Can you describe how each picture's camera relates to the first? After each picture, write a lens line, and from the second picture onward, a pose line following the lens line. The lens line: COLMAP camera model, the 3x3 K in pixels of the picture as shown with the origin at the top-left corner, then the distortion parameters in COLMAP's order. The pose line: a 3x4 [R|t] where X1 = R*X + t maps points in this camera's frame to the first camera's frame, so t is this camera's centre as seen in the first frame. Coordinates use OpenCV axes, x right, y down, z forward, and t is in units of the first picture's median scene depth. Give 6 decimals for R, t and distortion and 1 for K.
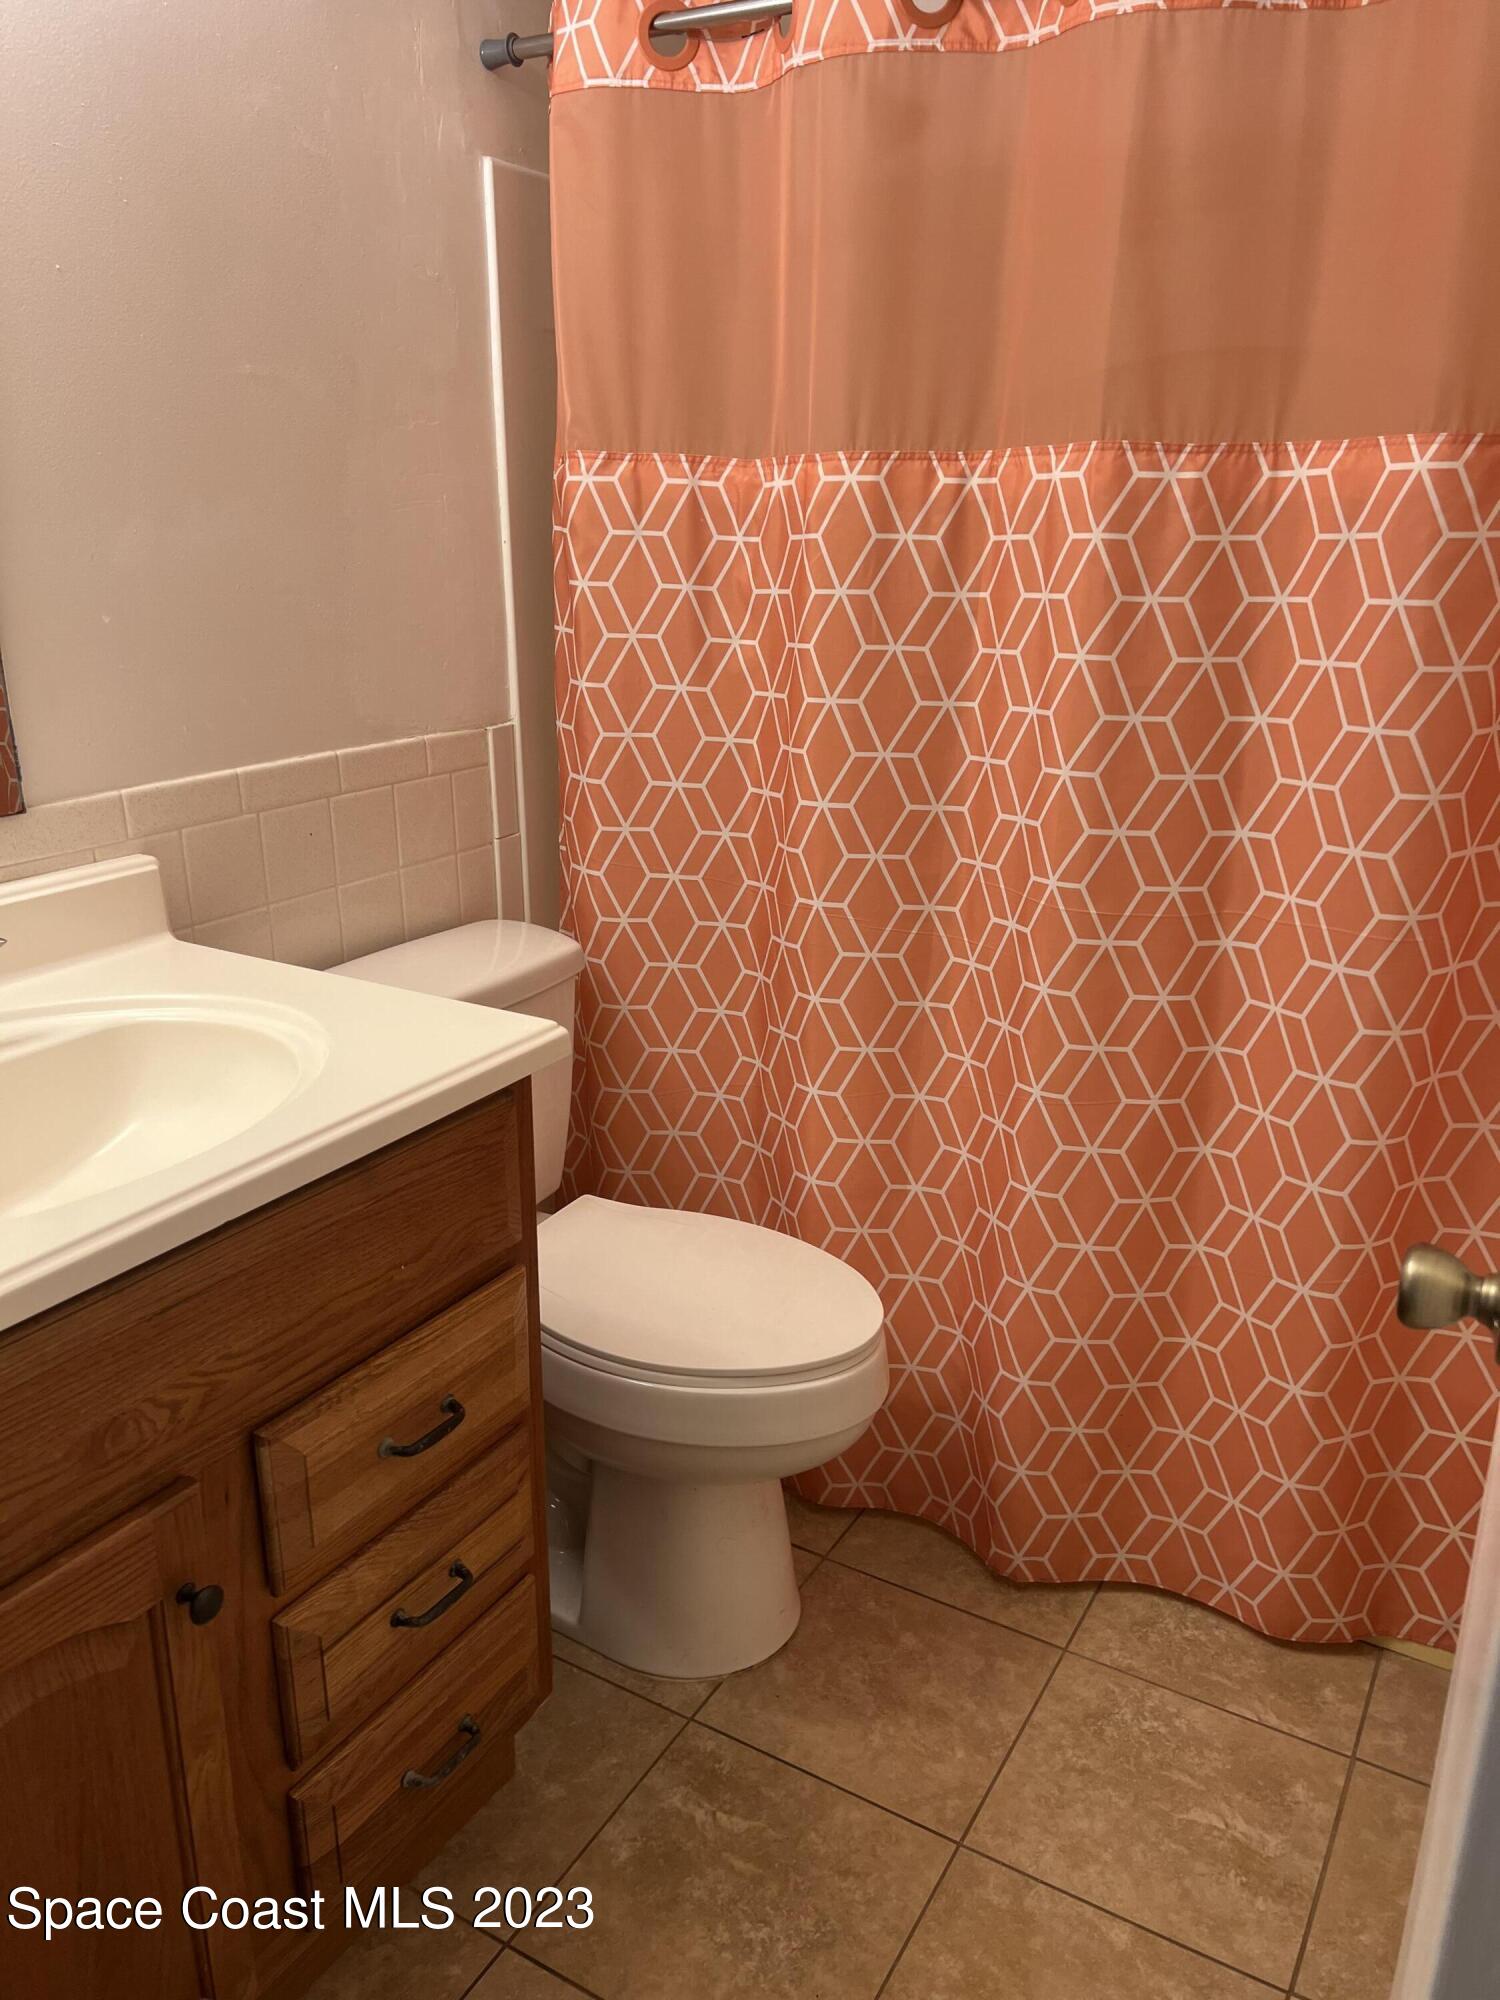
lens RADIAL K [[1513.0, 0, 754.6], [0, 1513.0, 996.6], [0, 0, 1]] dist [0.050139, -0.054730]
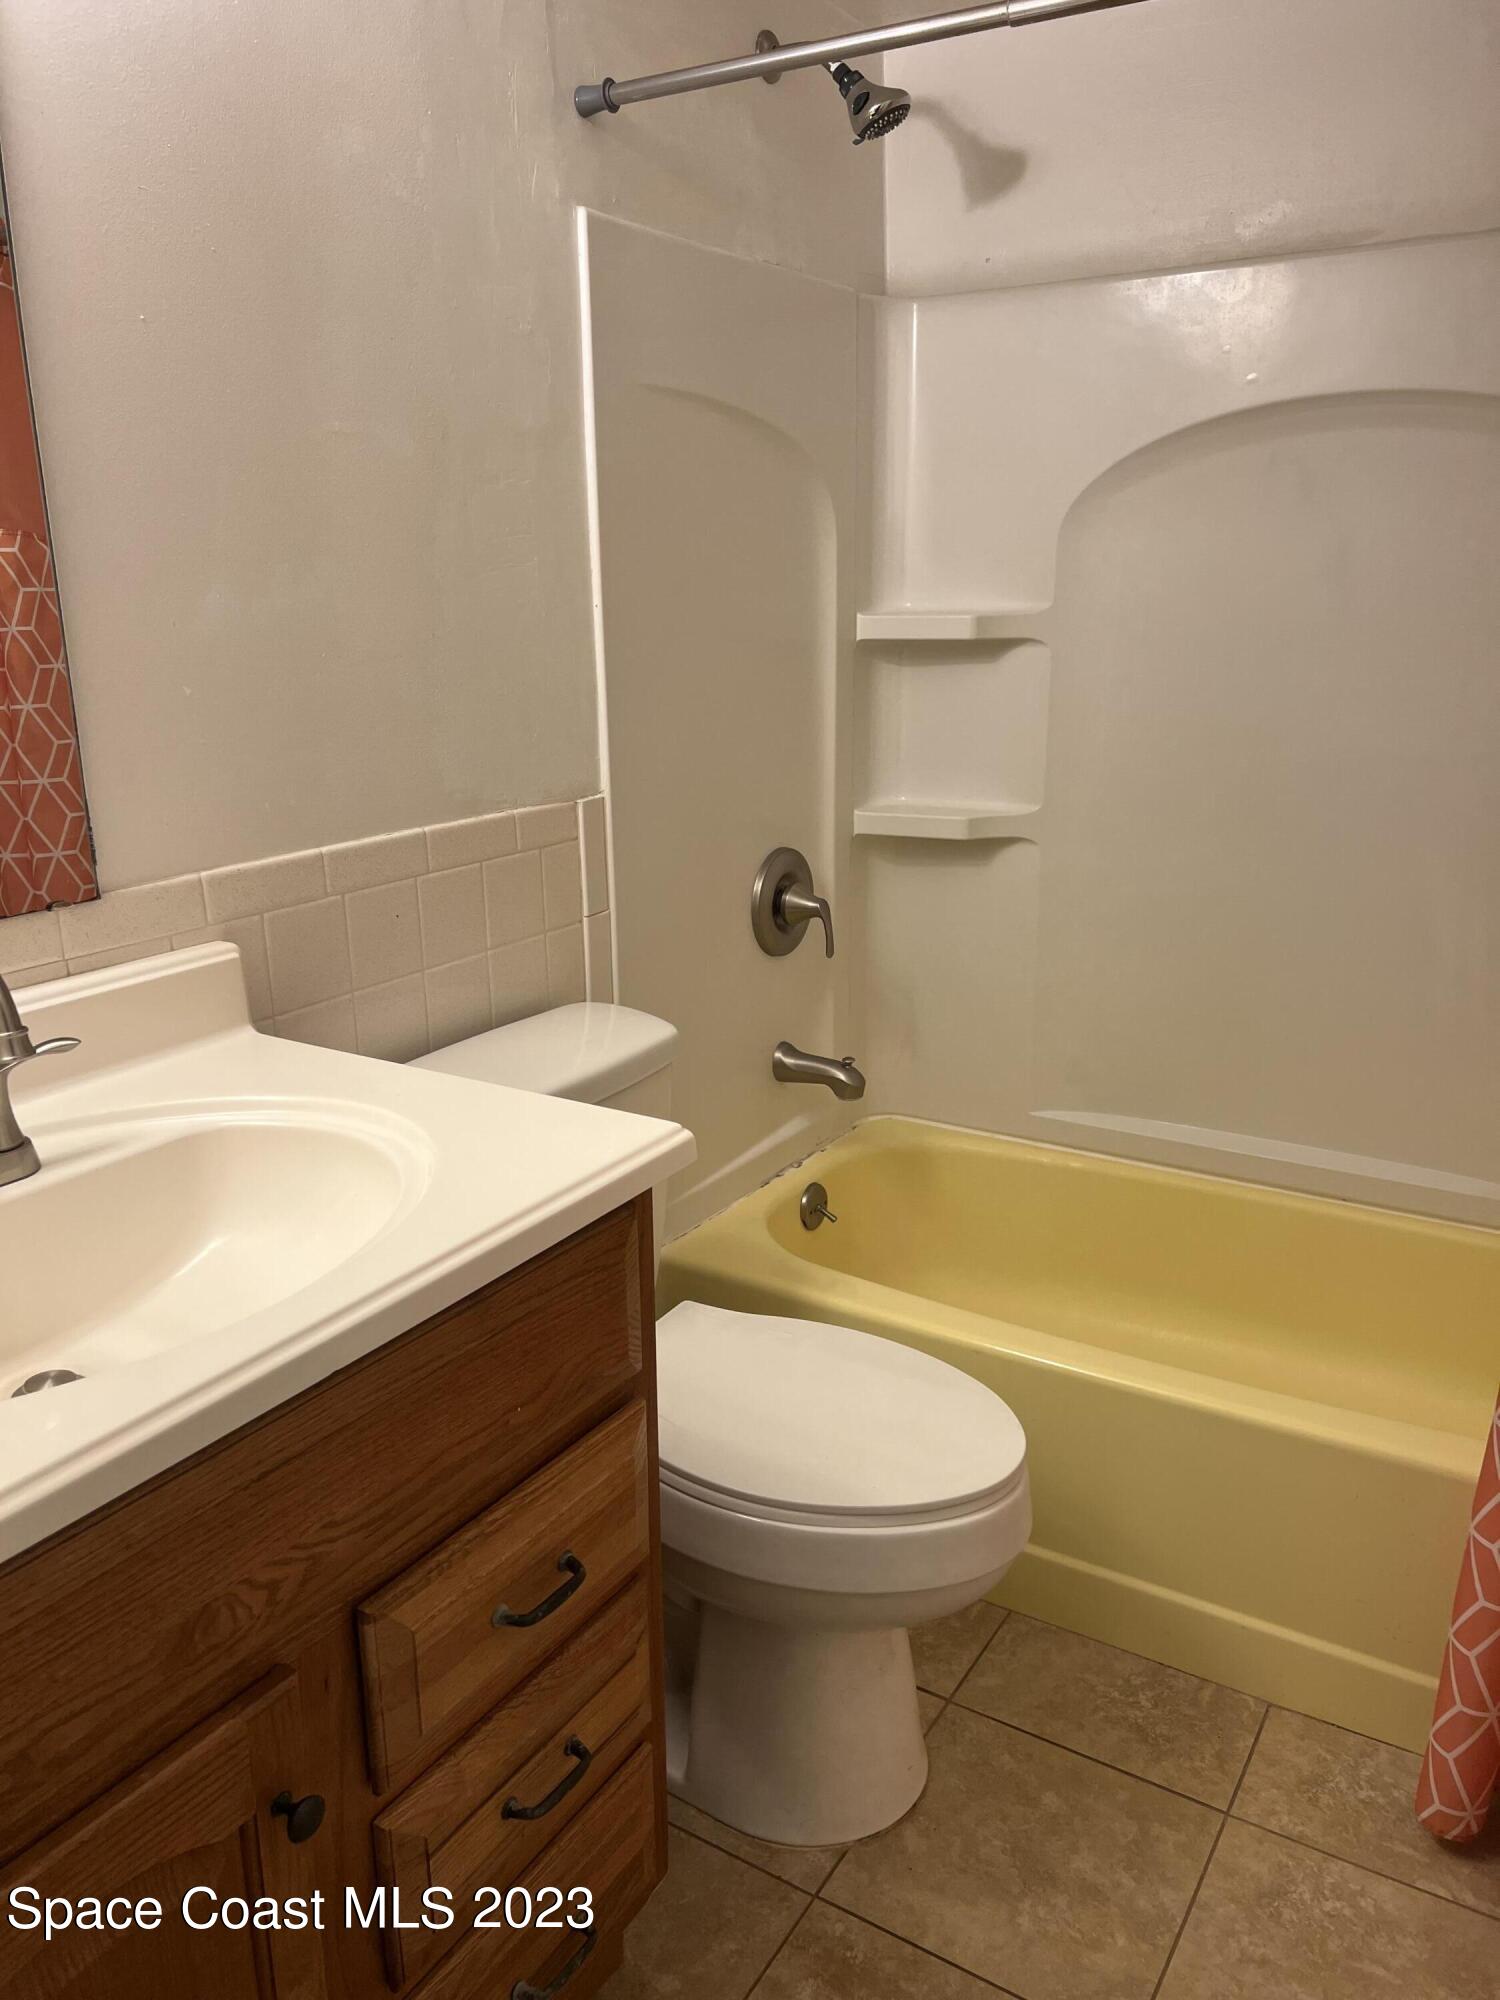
lens RADIAL K [[1513.0, 0, 754.6], [0, 1513.0, 996.6], [0, 0, 1]] dist [0.050139, -0.054730]
pose [[0.999616, -0.008381, -0.026424, -0.054767], [0.007217, 0.999012, -0.043861, -0.017019], [0.026766, 0.043653, 0.998688, 0.086831]]
